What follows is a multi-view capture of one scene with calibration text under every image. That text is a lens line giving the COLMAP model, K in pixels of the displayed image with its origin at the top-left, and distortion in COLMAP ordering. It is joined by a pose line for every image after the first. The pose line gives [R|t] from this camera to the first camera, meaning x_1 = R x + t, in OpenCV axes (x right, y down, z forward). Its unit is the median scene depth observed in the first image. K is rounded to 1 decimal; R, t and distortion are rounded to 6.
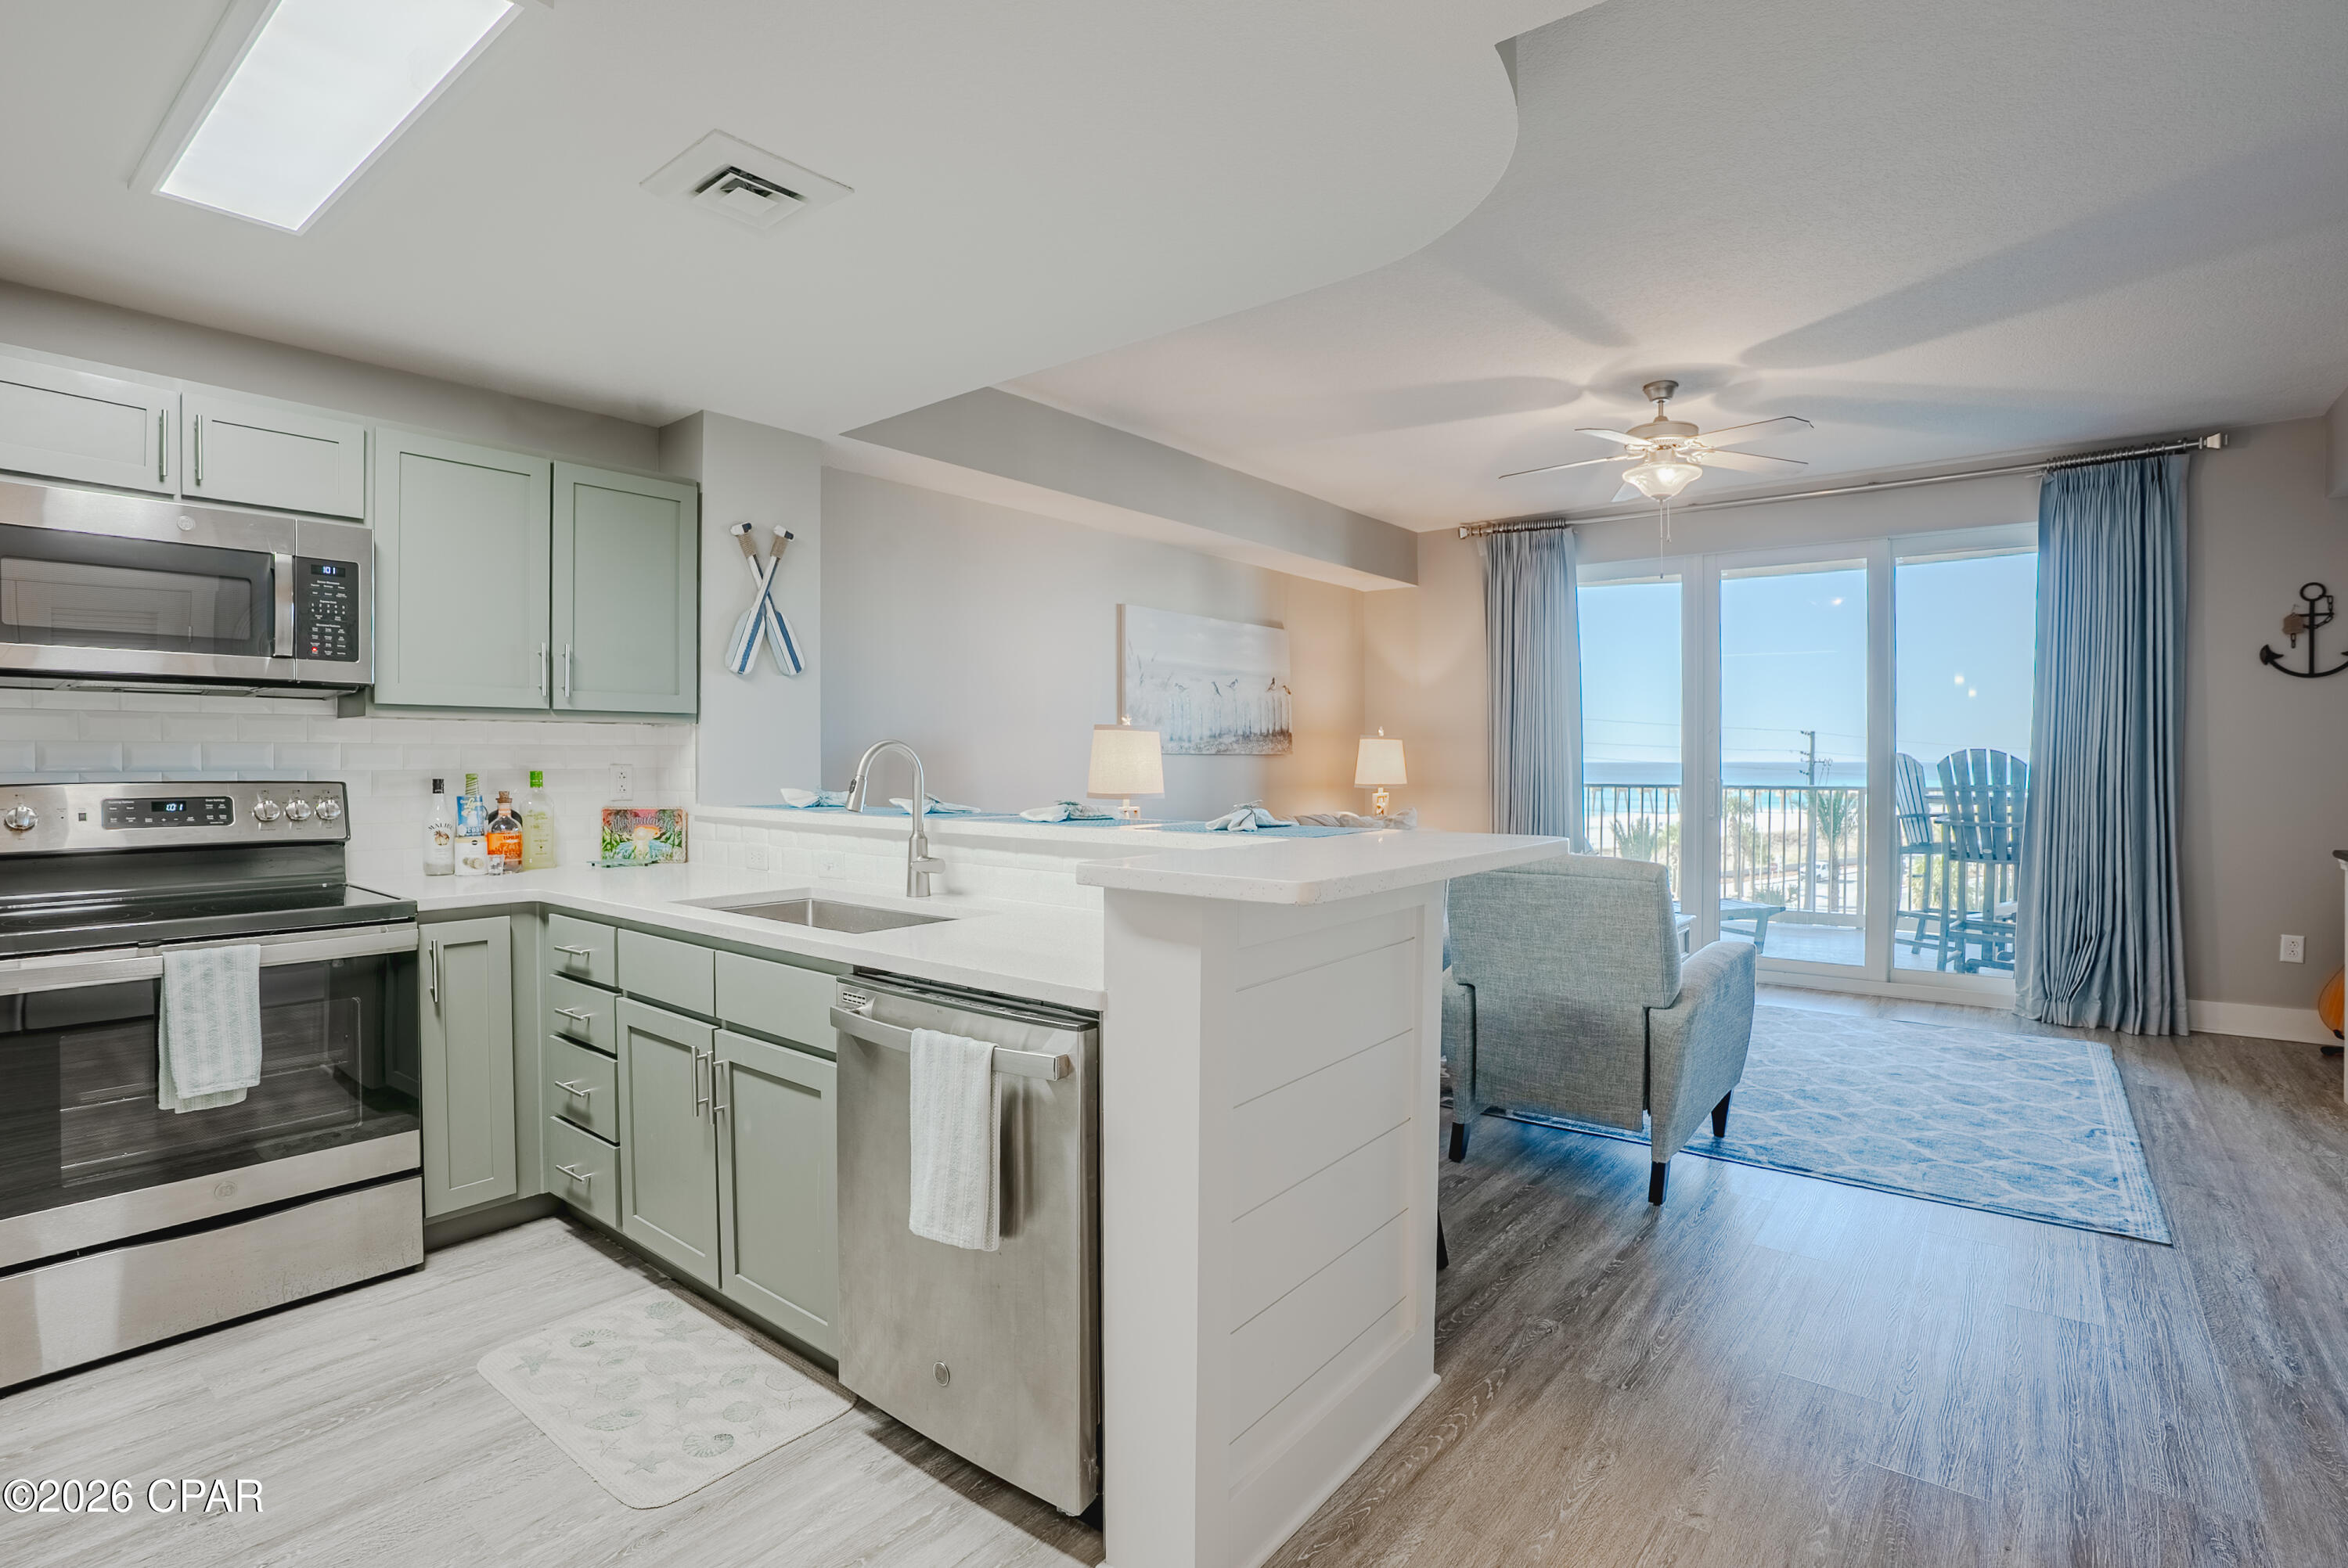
lens RADIAL K [[1131.9, 0, 1179.6], [0, 1131.9, 766.0], [0, 0, 1]] dist [-0.064734, 0.026164]
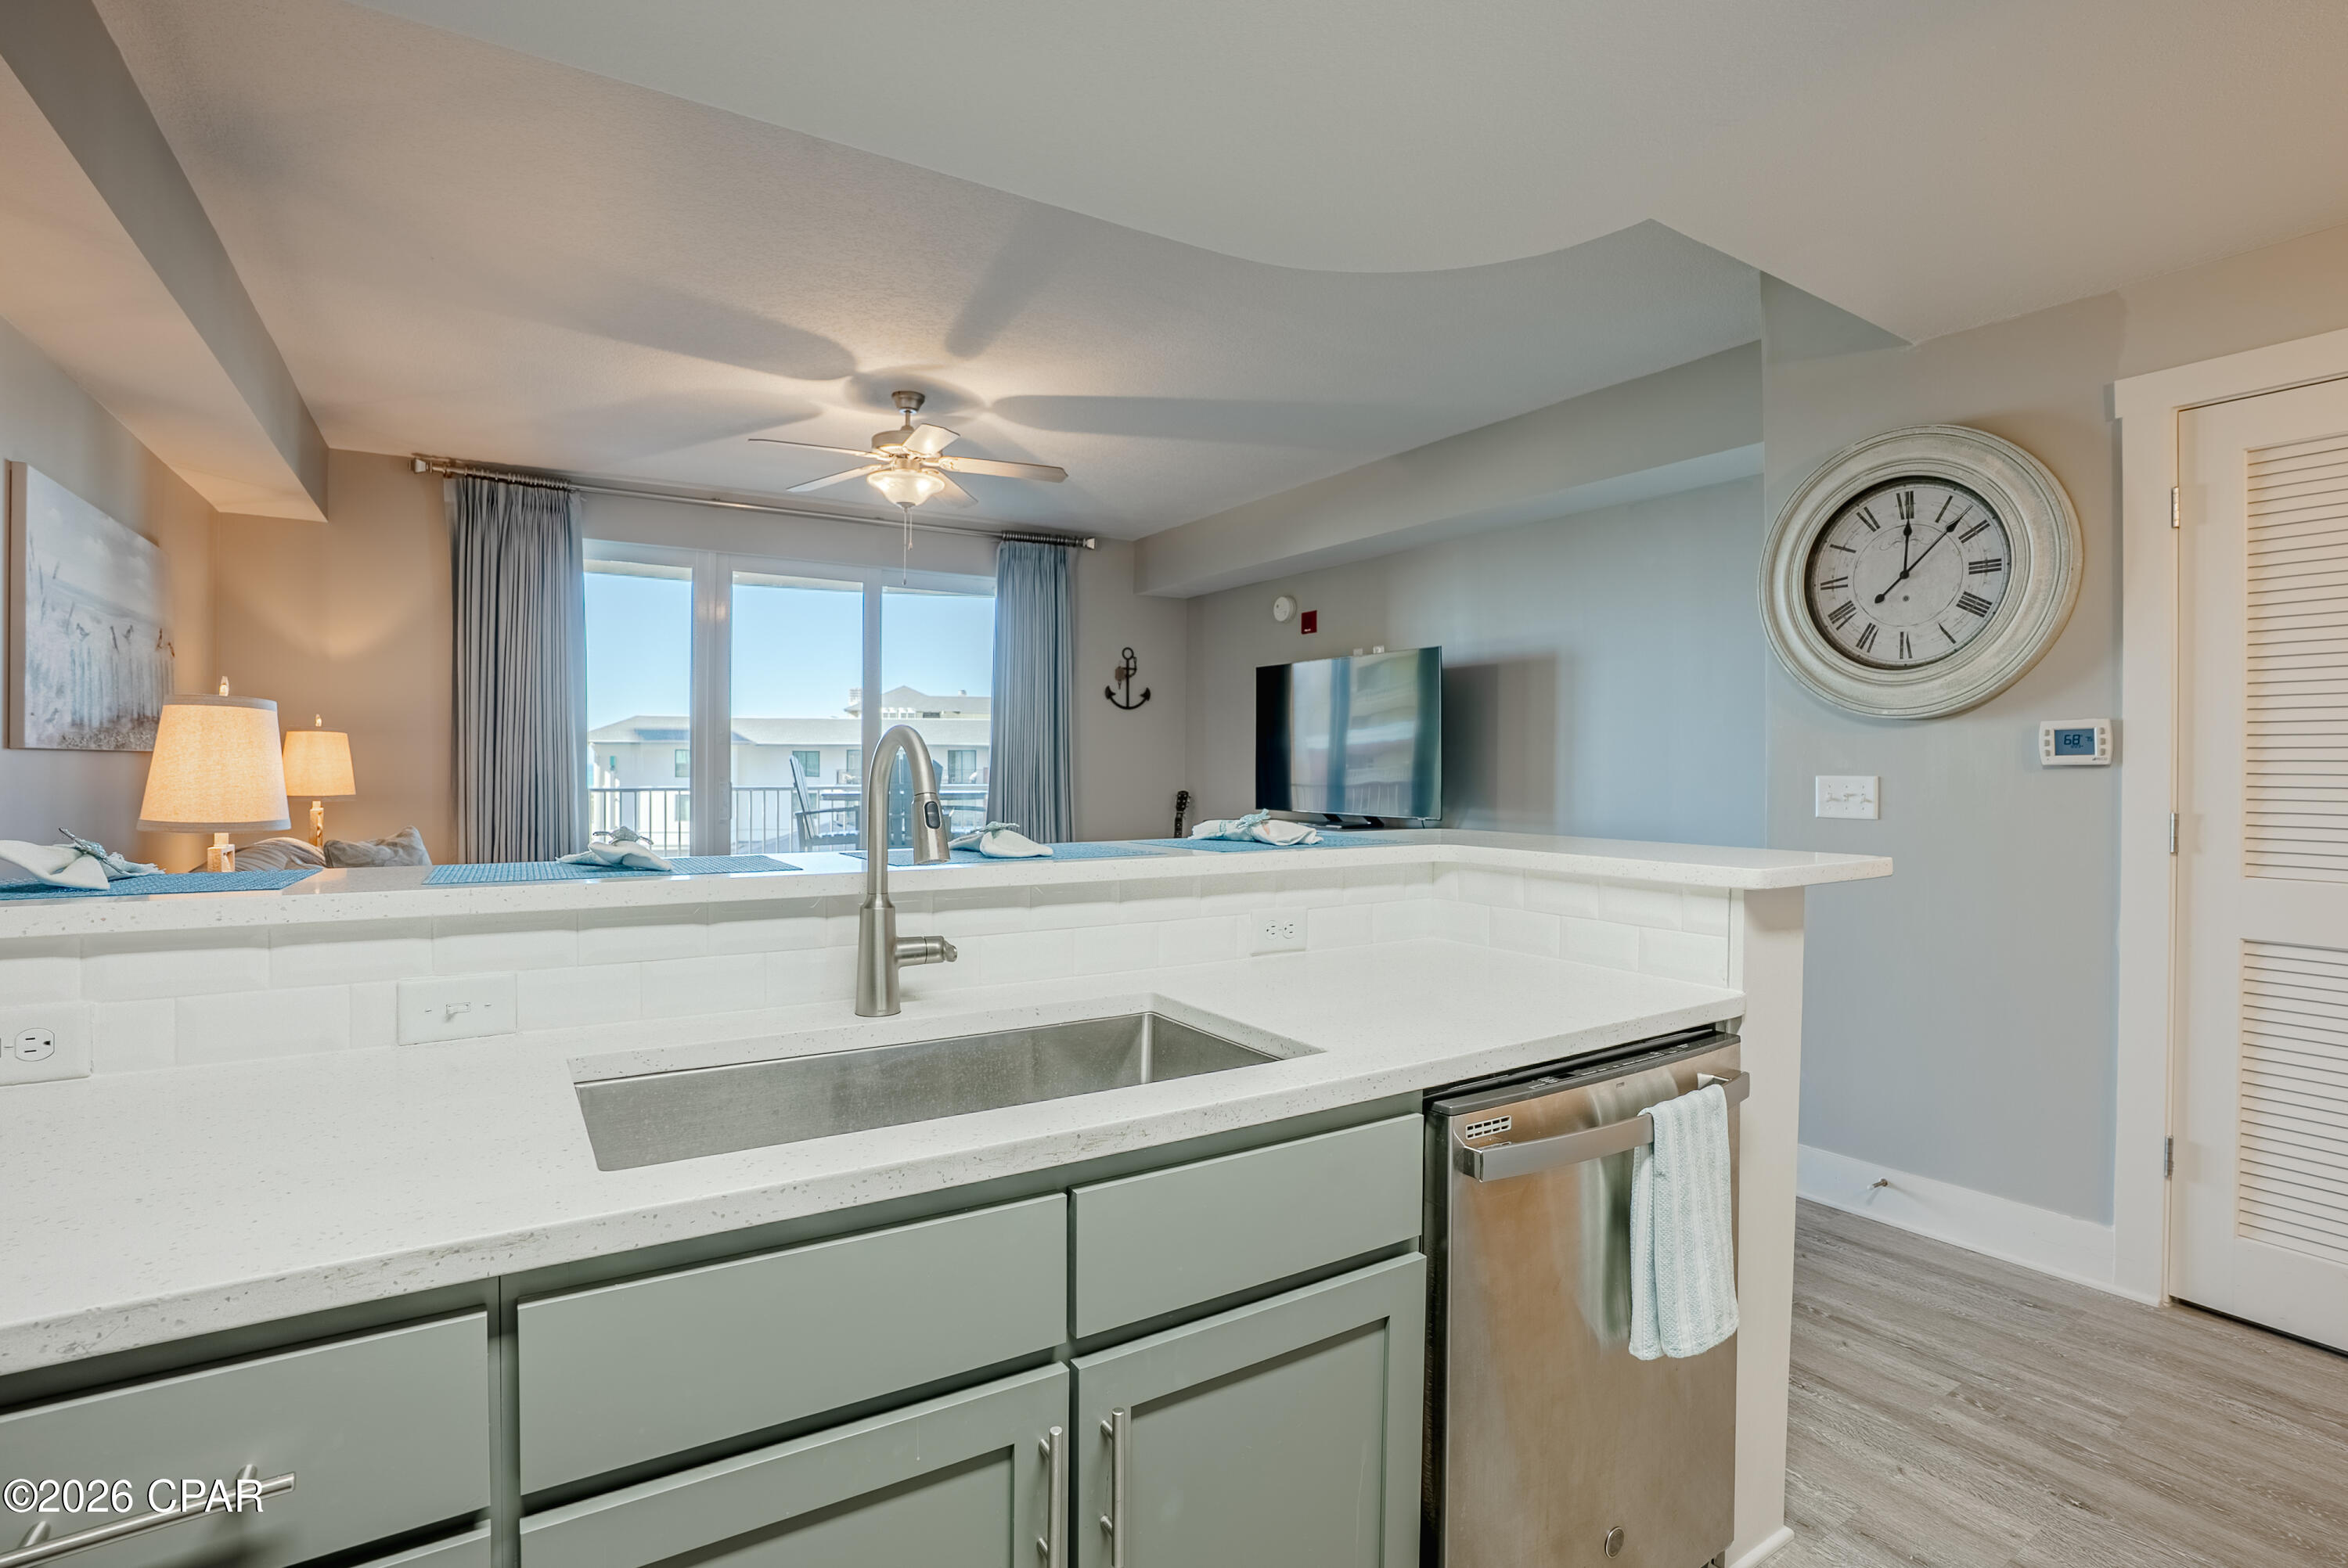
lens RADIAL K [[1105.0, 0, 1140.6], [0, 1105.0, 763.5], [0, 0, 1]] dist [0.000177, 0.000098]
pose [[0.377226, 0.000890, 0.926121, -0.367473], [0.003402, 0.999991, -0.002346, -0.001117], [-0.926115, 0.004036, 0.377219, 0.365481]]
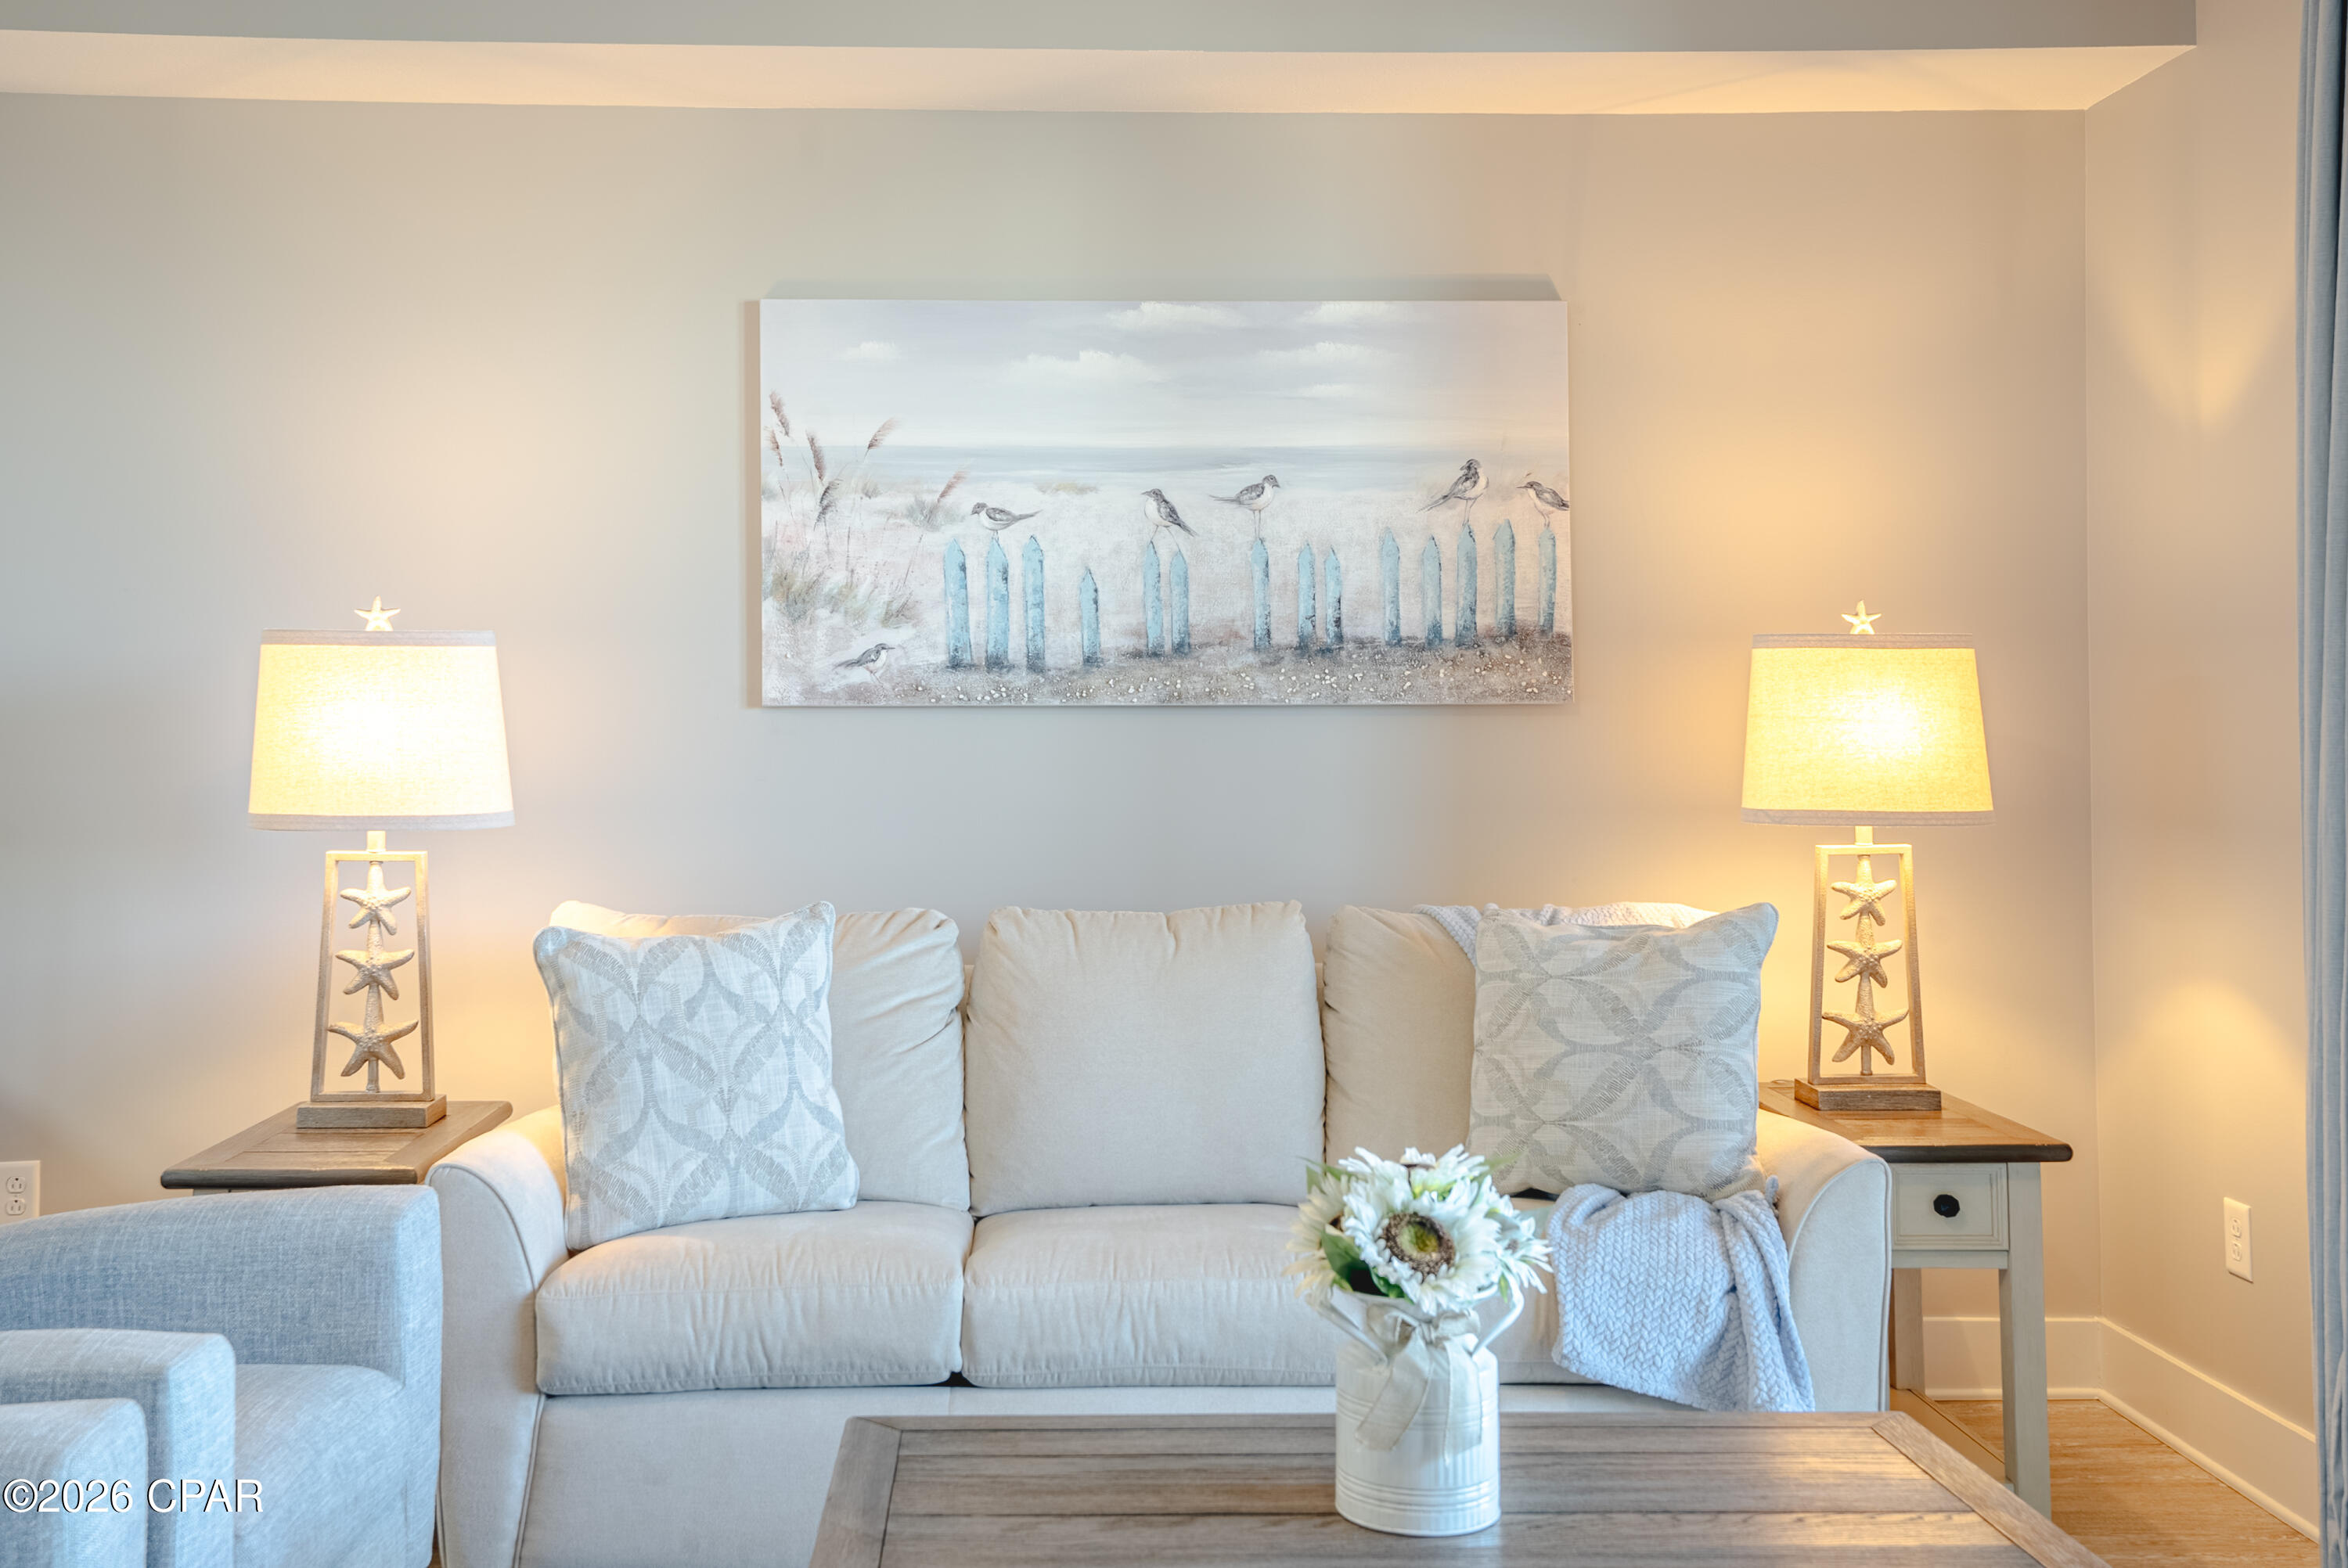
lens RADIAL K [[2286.9, 0, 1093.9], [0, 2286.9, 678.5], [0, 0, 1]] dist [0.038909, 0.033195]
pose [[0.644140, -0.015443, -0.764751, 0.661911], [-0.002934, 0.999739, -0.022660, -0.003760], [0.764902, 0.016840, 0.643927, 0.679299]]
